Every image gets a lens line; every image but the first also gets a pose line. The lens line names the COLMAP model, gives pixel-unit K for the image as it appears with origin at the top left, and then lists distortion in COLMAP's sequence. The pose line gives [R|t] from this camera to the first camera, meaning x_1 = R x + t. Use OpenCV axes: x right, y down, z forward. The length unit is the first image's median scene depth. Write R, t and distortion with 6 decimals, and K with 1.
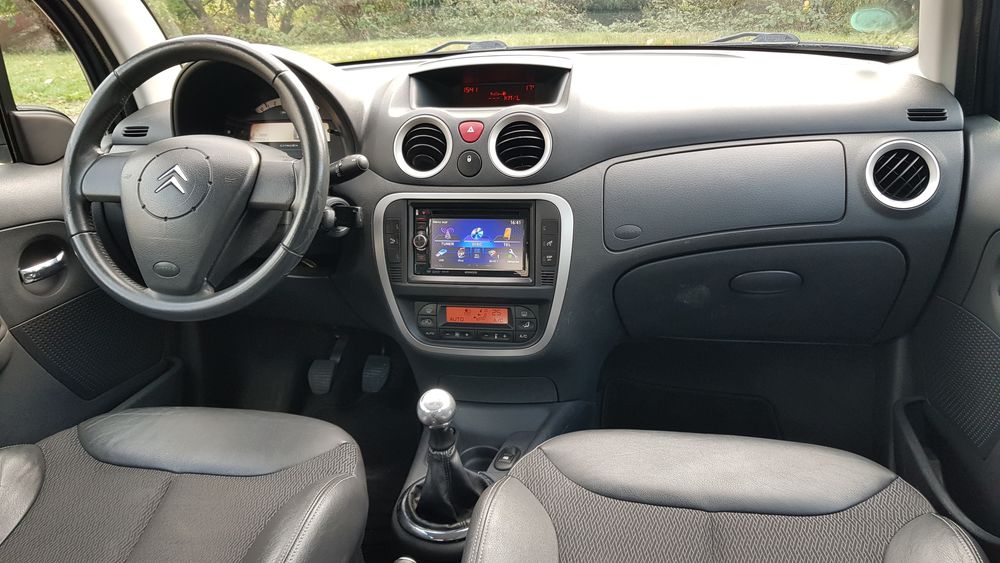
lens RADIAL K [[806.2, 0, 504.8], [0, 806.2, 277.2], [0, 0, 1]] dist [0.065397, -0.120815]
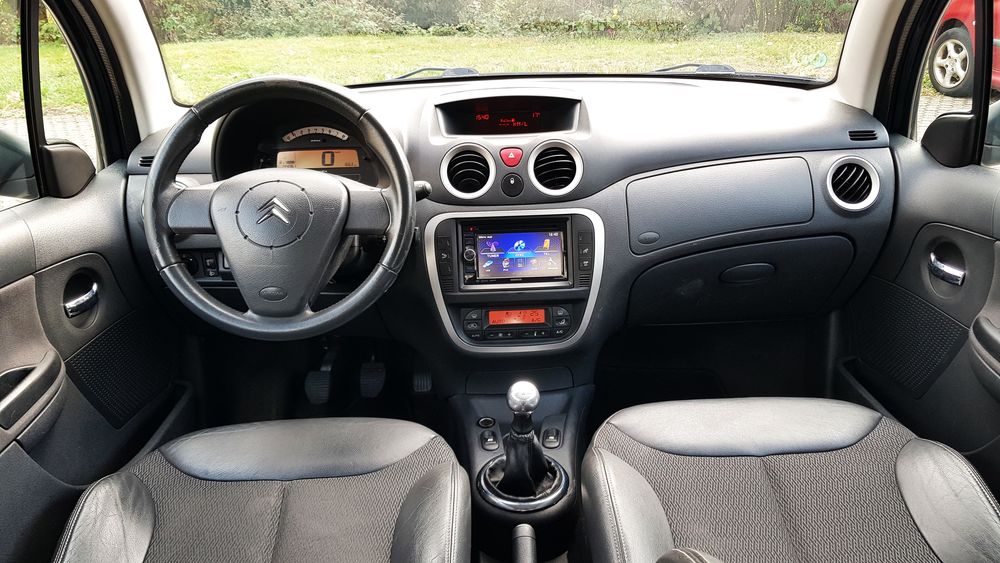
lens RADIAL K [[806.2, 0, 502.4], [0, 806.2, 285.0], [0, 0, 1]] dist [0.065397, -0.120815]
pose [[0.971020, -0.061944, 0.230831, -0.326702], [0.059482, 0.998074, 0.017618, -0.019884], [-0.231478, -0.003377, 0.972834, -0.110982]]
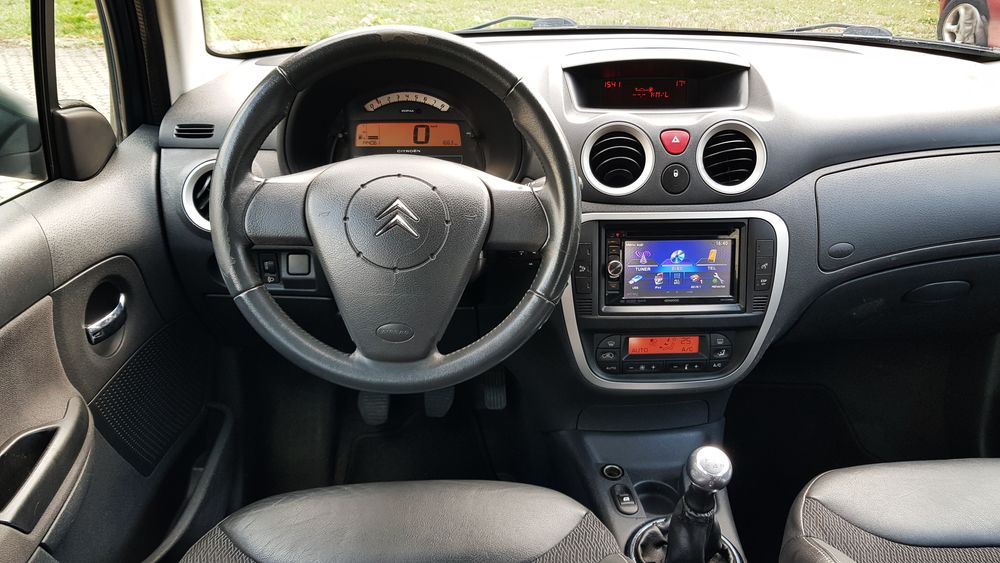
lens RADIAL K [[806.2, 0, 493.1], [0, 806.2, 276.1], [0, 0, 1]] dist [0.065397, -0.120815]
pose [[0.960478, -0.053104, 0.273245, -0.475610], [0.034106, 0.996689, 0.073815, -0.105759], [-0.276260, -0.061579, 0.959108, 0.198959]]
